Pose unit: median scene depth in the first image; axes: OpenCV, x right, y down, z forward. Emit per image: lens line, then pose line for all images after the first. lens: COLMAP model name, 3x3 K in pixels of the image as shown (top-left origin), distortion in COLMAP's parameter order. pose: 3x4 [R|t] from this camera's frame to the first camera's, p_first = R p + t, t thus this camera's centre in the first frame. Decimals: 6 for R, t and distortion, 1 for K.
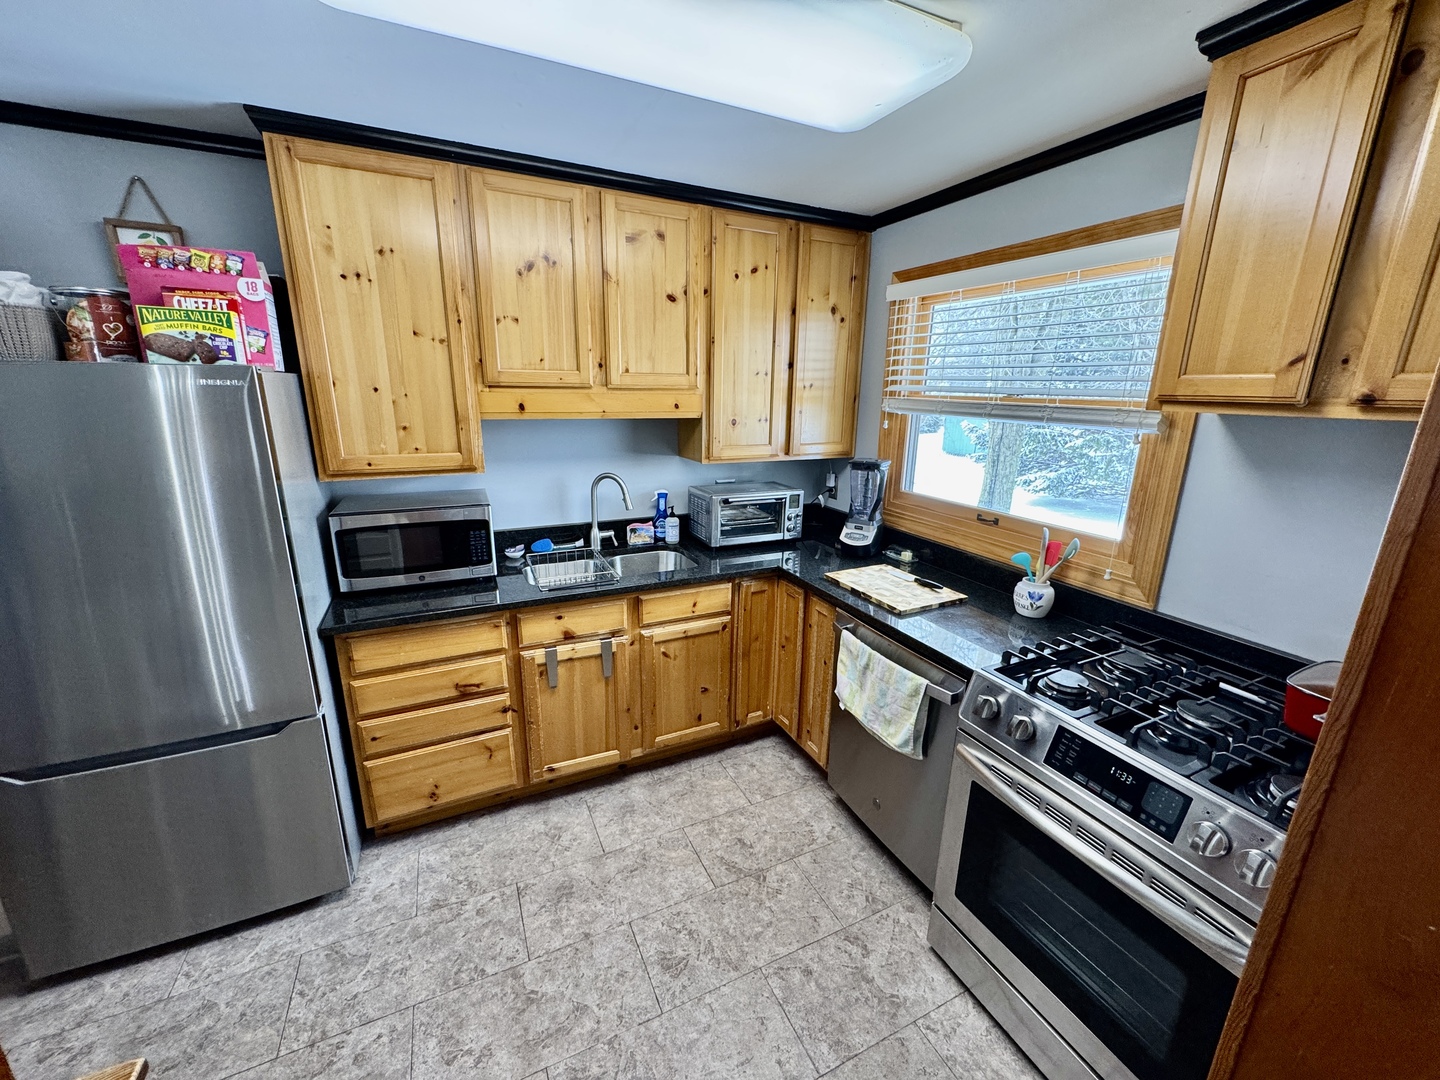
lens RADIAL K [[573.7, 0, 718.6], [0, 573.7, 537.0], [0, 0, 1]] dist [-0.002142, 0.000357]
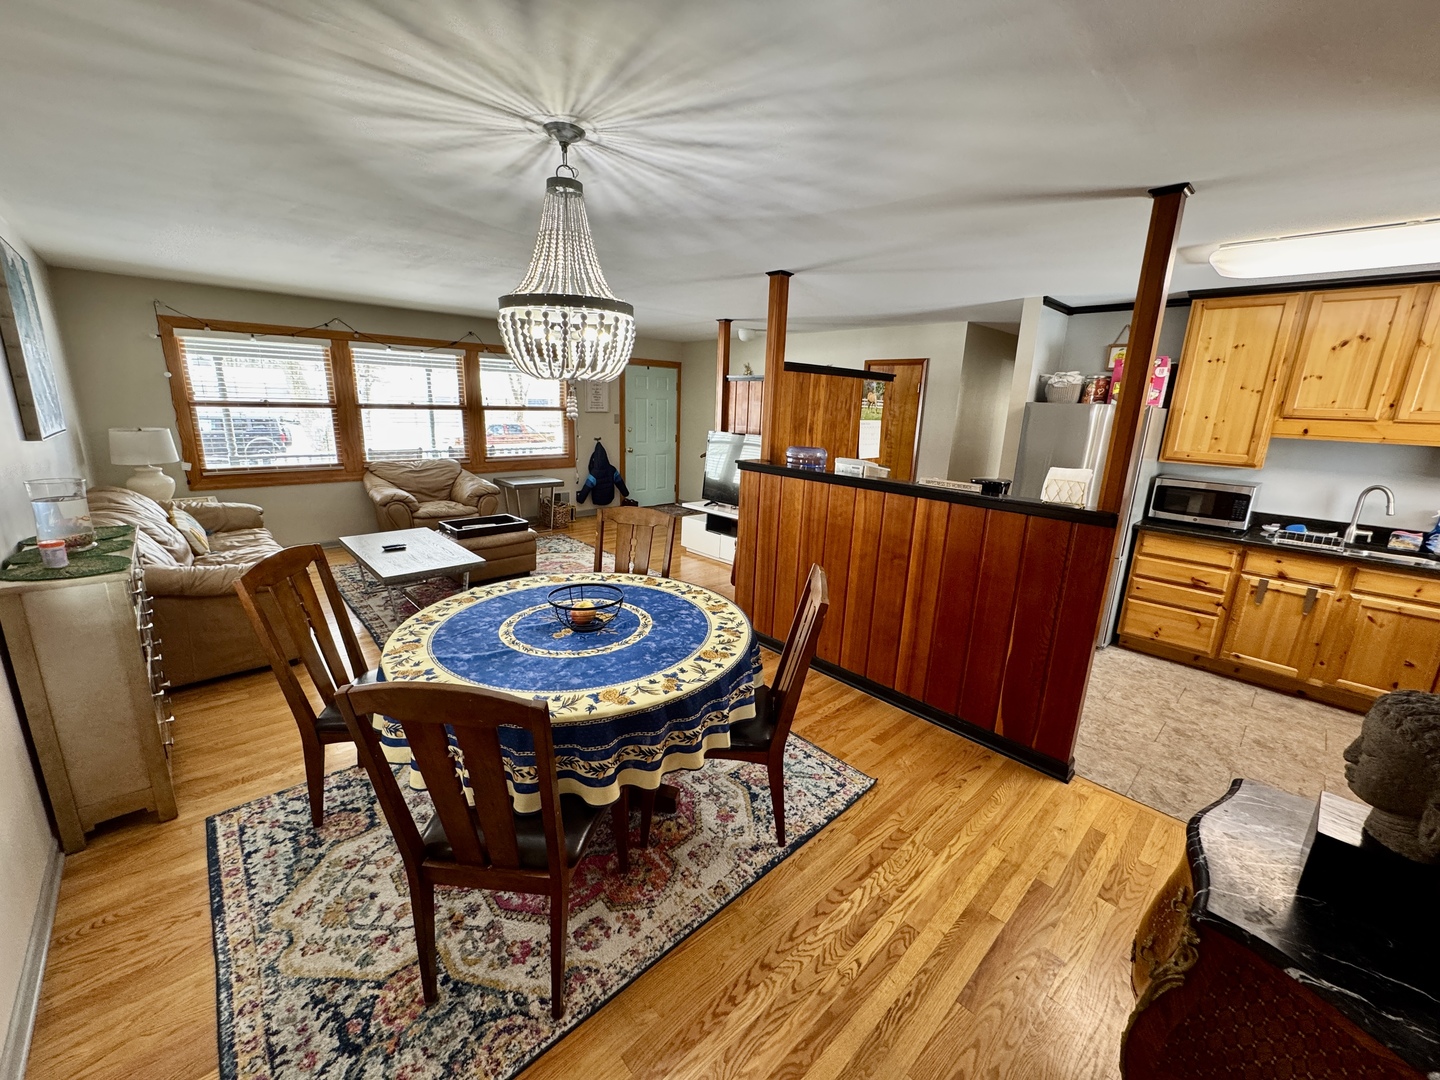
lens RADIAL K [[573.7, 0, 719.7], [0, 573.7, 539.0], [0, 0, 1]] dist [-0.002142, 0.000357]
pose [[0.311599, 0.220712, -0.924225, 0.663042], [-0.270056, 0.953111, 0.136562, 0.270297], [0.911030, 0.207040, 0.356593, -0.949020]]
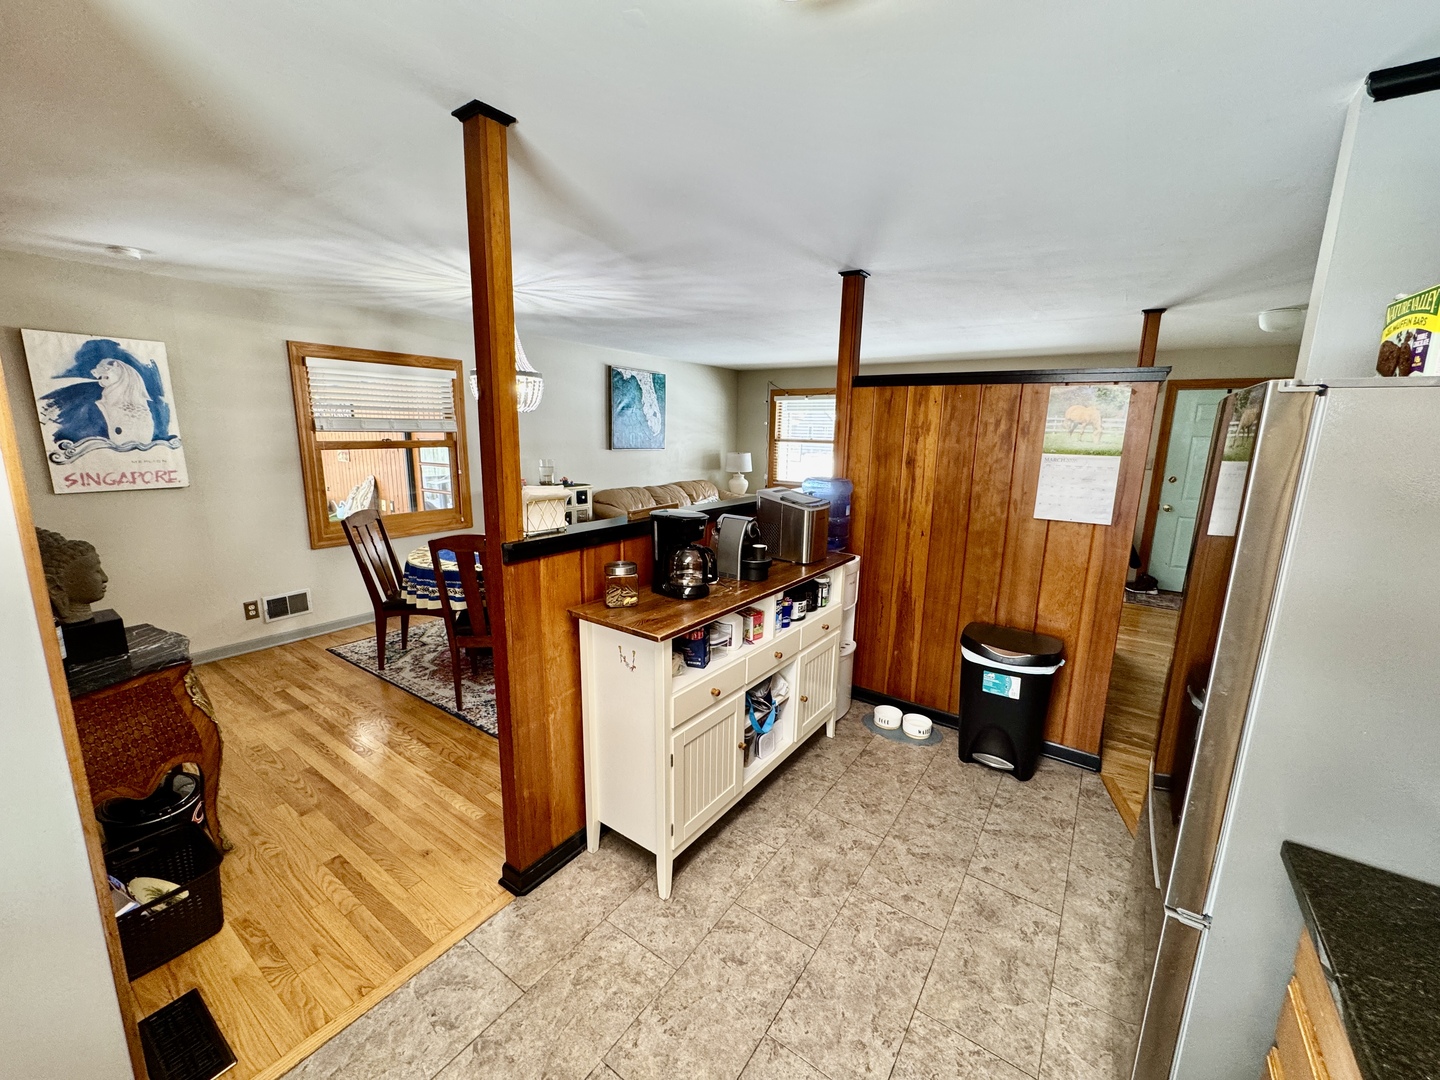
lens RADIAL K [[573.7, 0, 714.2], [0, 573.7, 538.1], [0, 0, 1]] dist [-0.002142, 0.000357]
pose [[-0.871431, 0.061980, -0.486586, 0.039659], [-0.155148, 0.906231, 0.393287, -0.190836], [0.465335, 0.418216, -0.780102, 0.821520]]
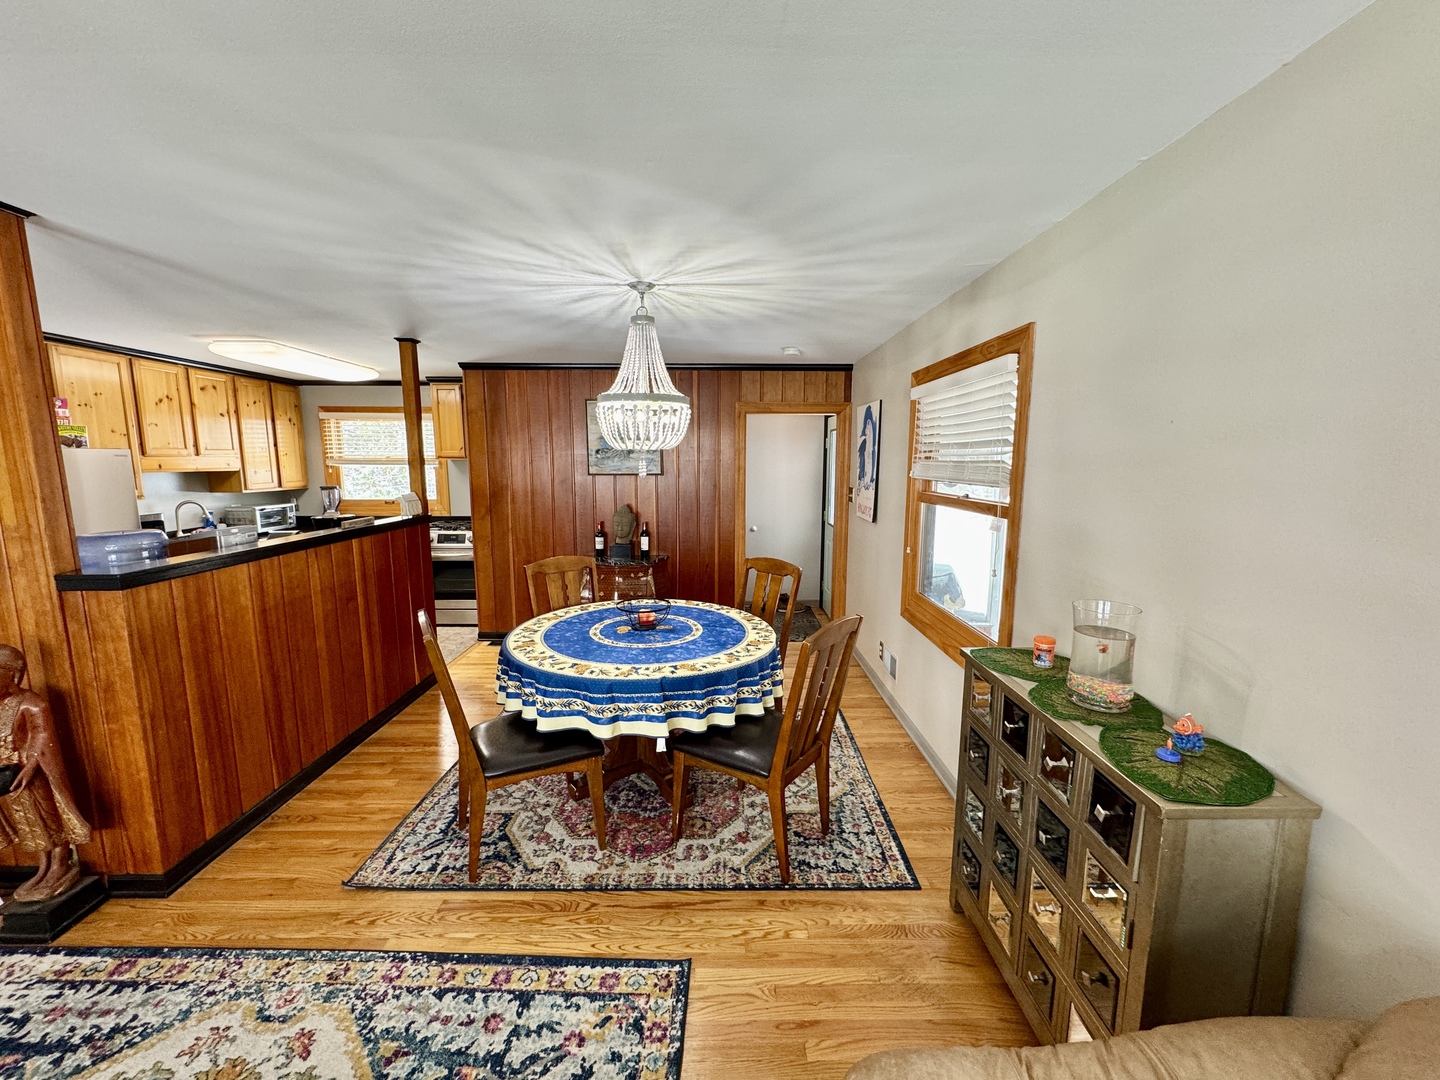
lens RADIAL K [[573.7, 0, 719.2], [0, 573.7, 538.9], [0, 0, 1]] dist [-0.002142, 0.000357]
pose [[0.421340, -0.141570, 0.895785, -1.339832], [0.234878, 0.971074, 0.042992, 0.391718], [-0.875960, 0.192286, 0.442403, -1.544085]]
